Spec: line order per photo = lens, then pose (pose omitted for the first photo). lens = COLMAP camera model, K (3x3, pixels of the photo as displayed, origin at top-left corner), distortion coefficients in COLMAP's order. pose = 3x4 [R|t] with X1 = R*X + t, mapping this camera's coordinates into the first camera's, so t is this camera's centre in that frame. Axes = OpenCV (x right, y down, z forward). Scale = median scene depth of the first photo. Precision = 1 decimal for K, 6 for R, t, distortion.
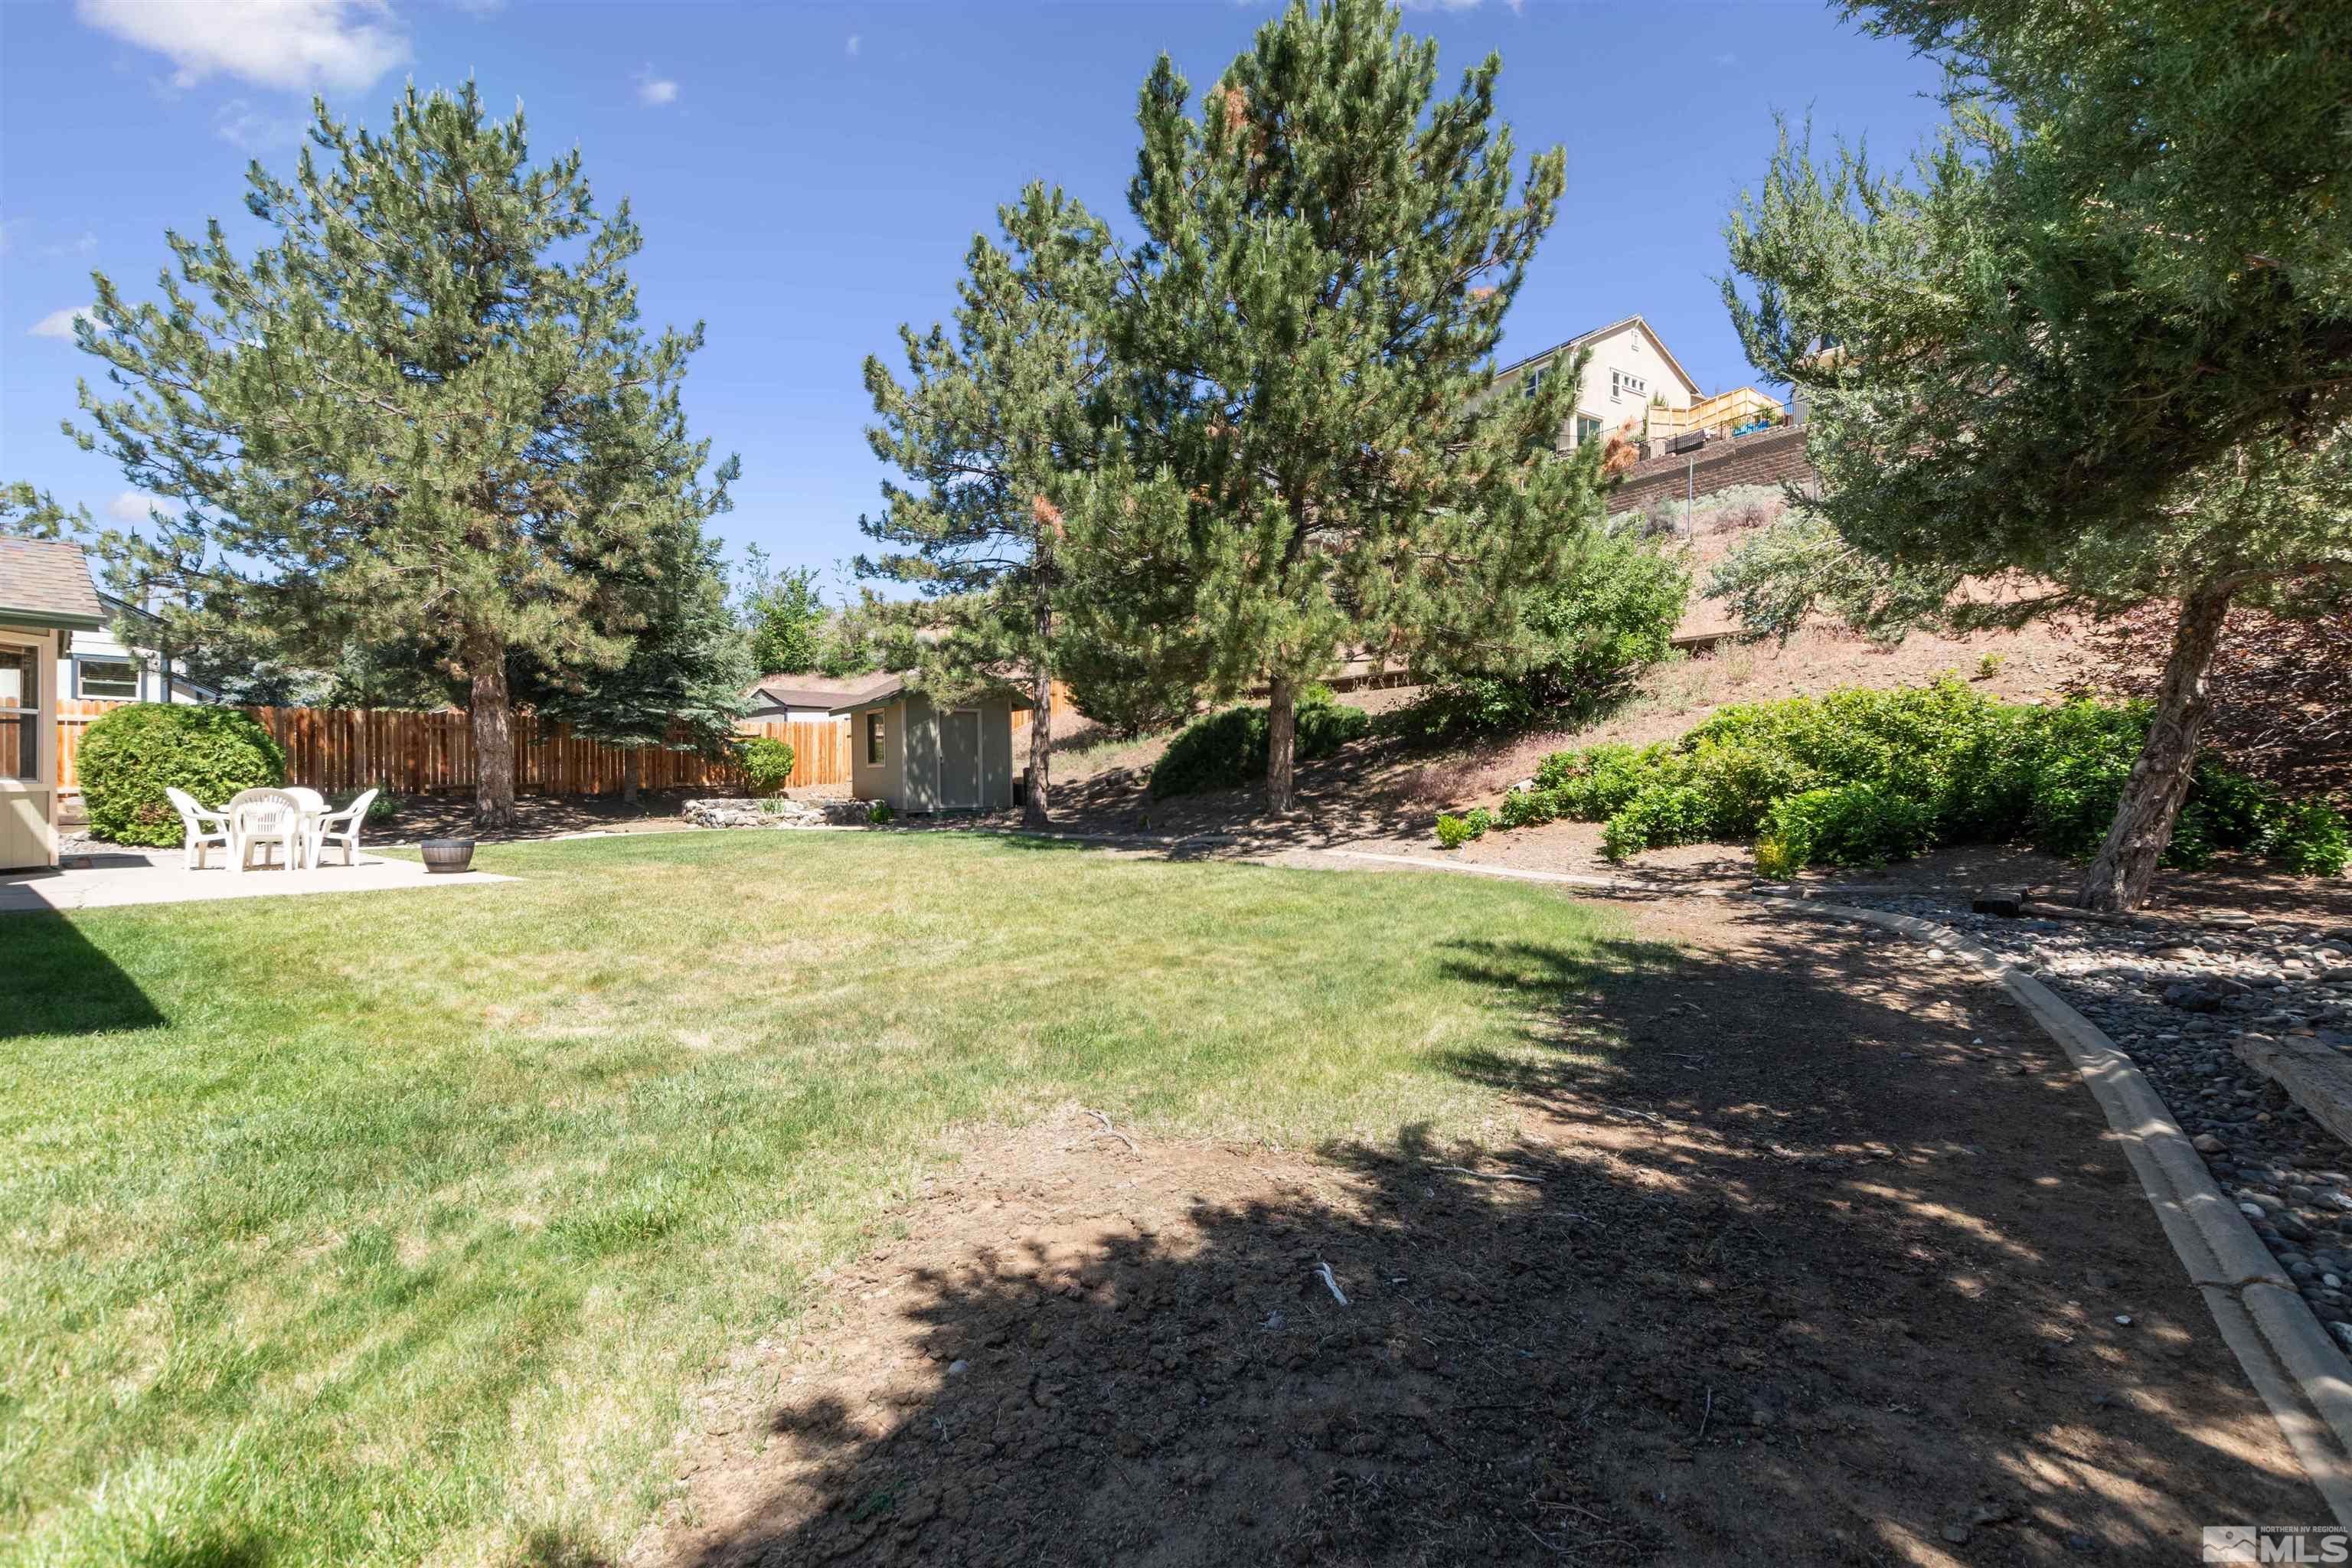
lens RADIAL K [[1023.7, 0, 1186.1], [0, 1023.7, 784.0], [0, 0, 1]] dist [0.007085, -0.003407]
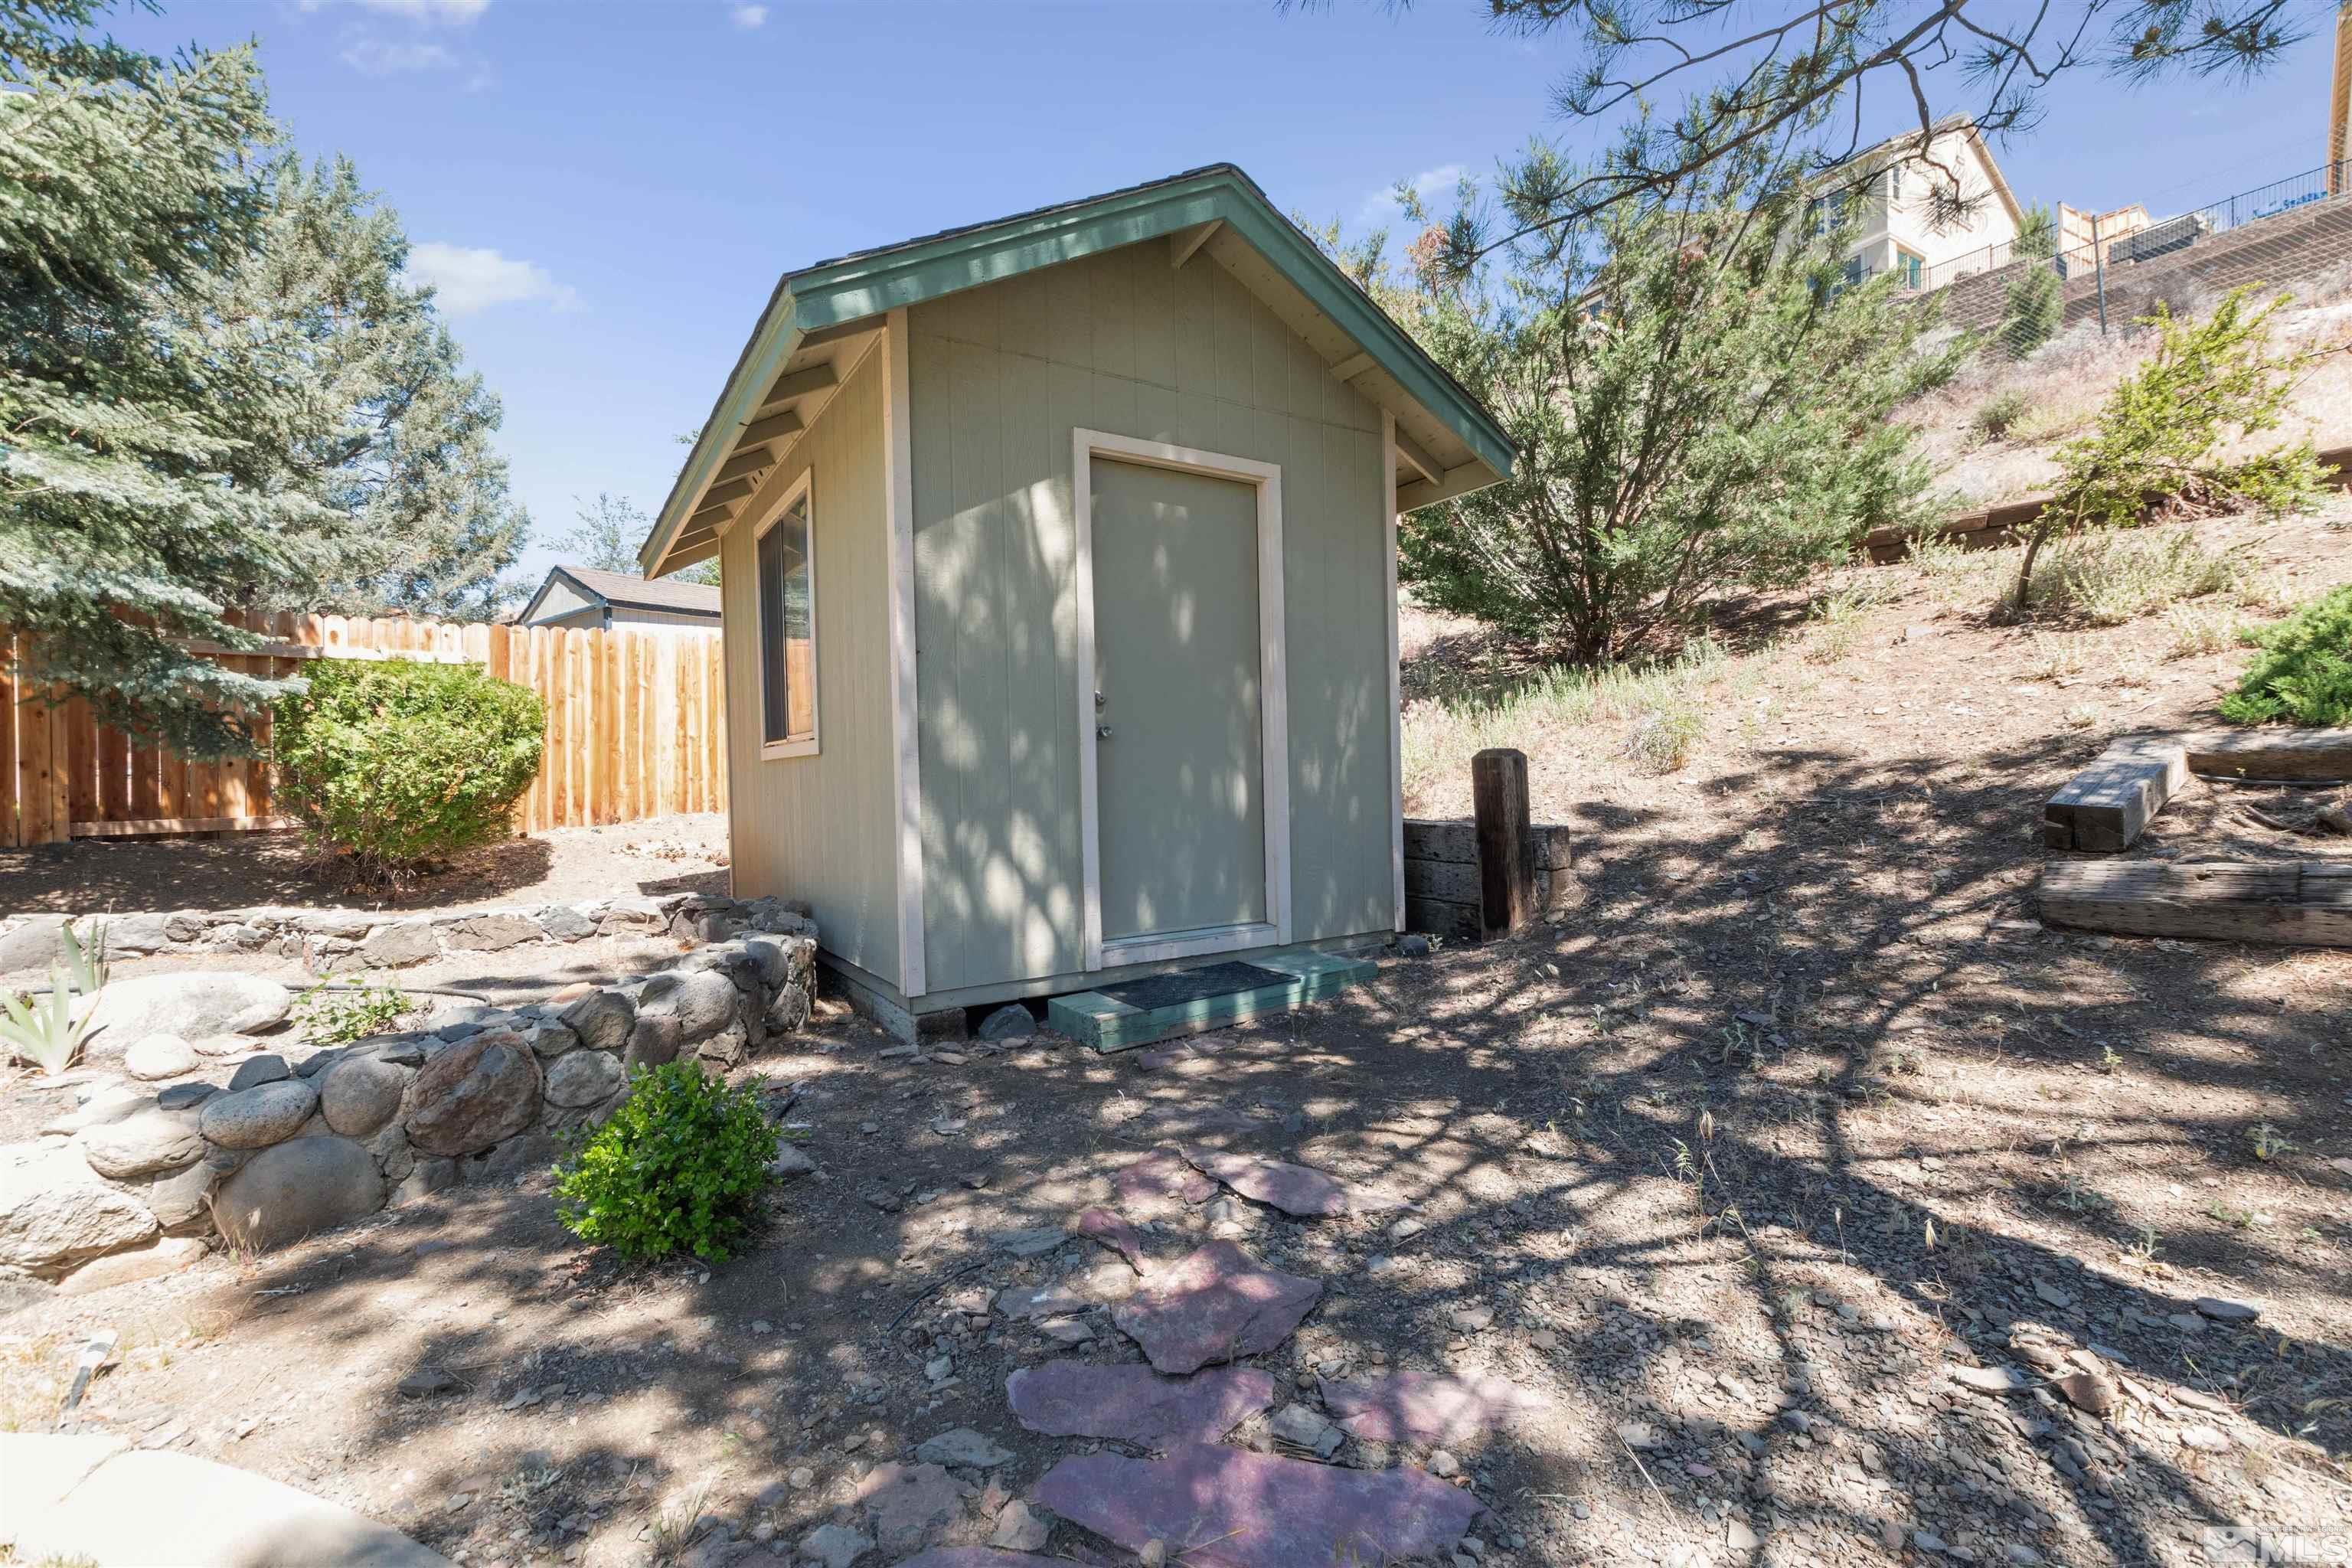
lens RADIAL K [[1023.7, 0, 1173.1], [0, 1023.7, 790.2], [0, 0, 1]] dist [0.007085, -0.003407]
pose [[0.999208, -0.013043, -0.037581, -0.202293], [0.012880, 0.999907, -0.004584, -0.003758], [0.037637, 0.004096, 0.999283, 0.757450]]
